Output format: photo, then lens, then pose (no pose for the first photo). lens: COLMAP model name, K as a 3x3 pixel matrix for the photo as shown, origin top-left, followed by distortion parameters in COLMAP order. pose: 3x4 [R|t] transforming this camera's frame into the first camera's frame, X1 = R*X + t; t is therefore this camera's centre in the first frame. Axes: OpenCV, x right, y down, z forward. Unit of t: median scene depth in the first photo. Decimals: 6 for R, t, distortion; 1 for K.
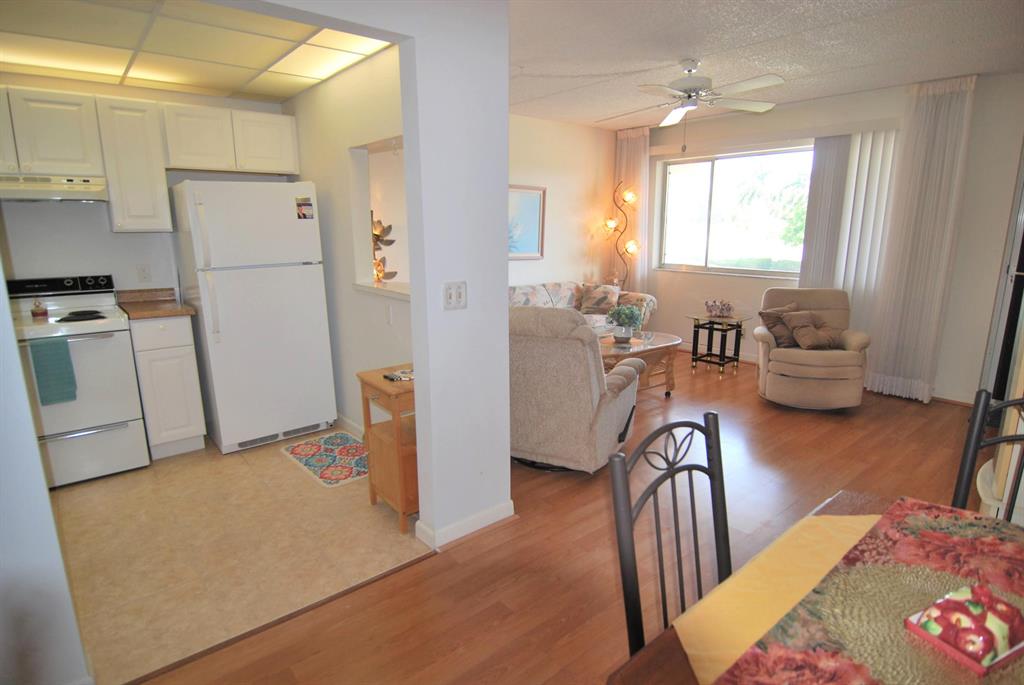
lens RADIAL K [[550.0, 0, 512.0], [0, 550.0, 342.5], [0, 0, 1]] dist [-0.013223, -0.000545]
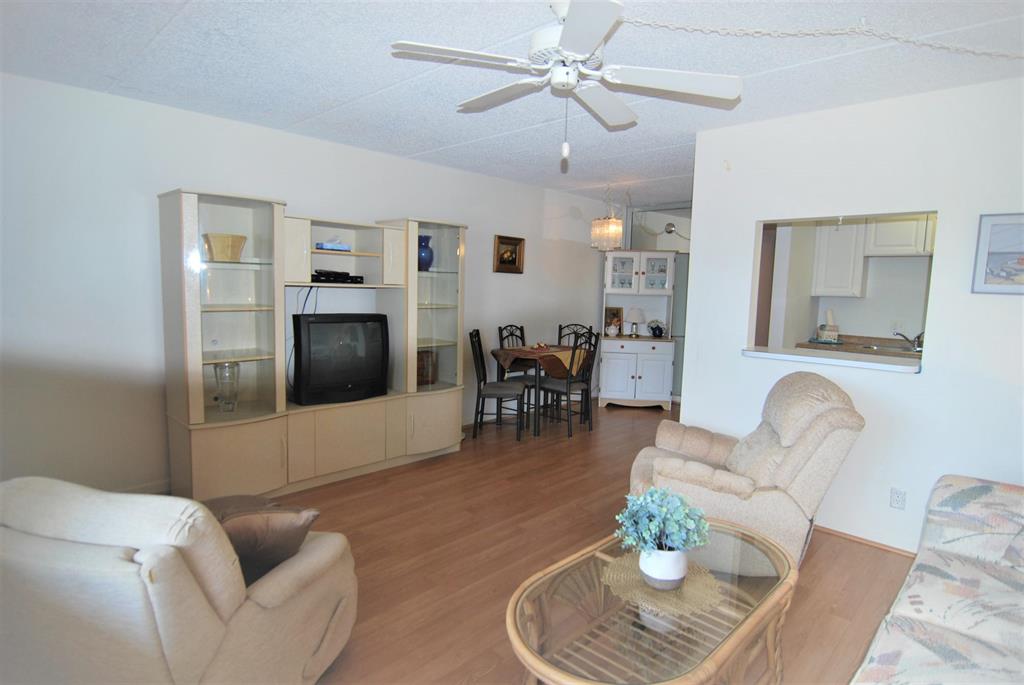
lens RADIAL K [[550.0, 0, 512.0], [0, 550.0, 342.5], [0, 0, 1]] dist [-0.013223, -0.000545]
pose [[-0.994018, -0.007708, -0.108943, 0.161386], [-0.041999, 0.947780, 0.316147, -0.131878], [0.100817, 0.318831, -0.942434, 0.600789]]
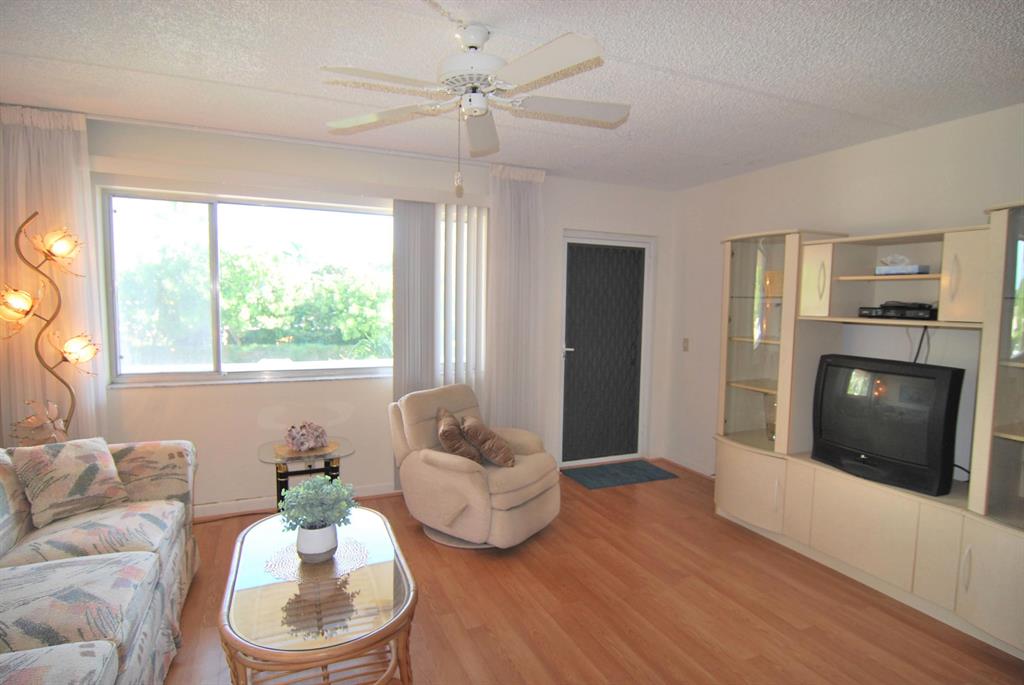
lens RADIAL K [[550.0, 0, 512.0], [0, 550.0, 342.5], [0, 0, 1]] dist [-0.013223, -0.000545]
pose [[0.269196, -0.060245, 0.961199, -0.086250], [0.187395, 0.982243, 0.009082, -0.070365], [-0.944678, 0.177679, 0.275705, 0.316943]]
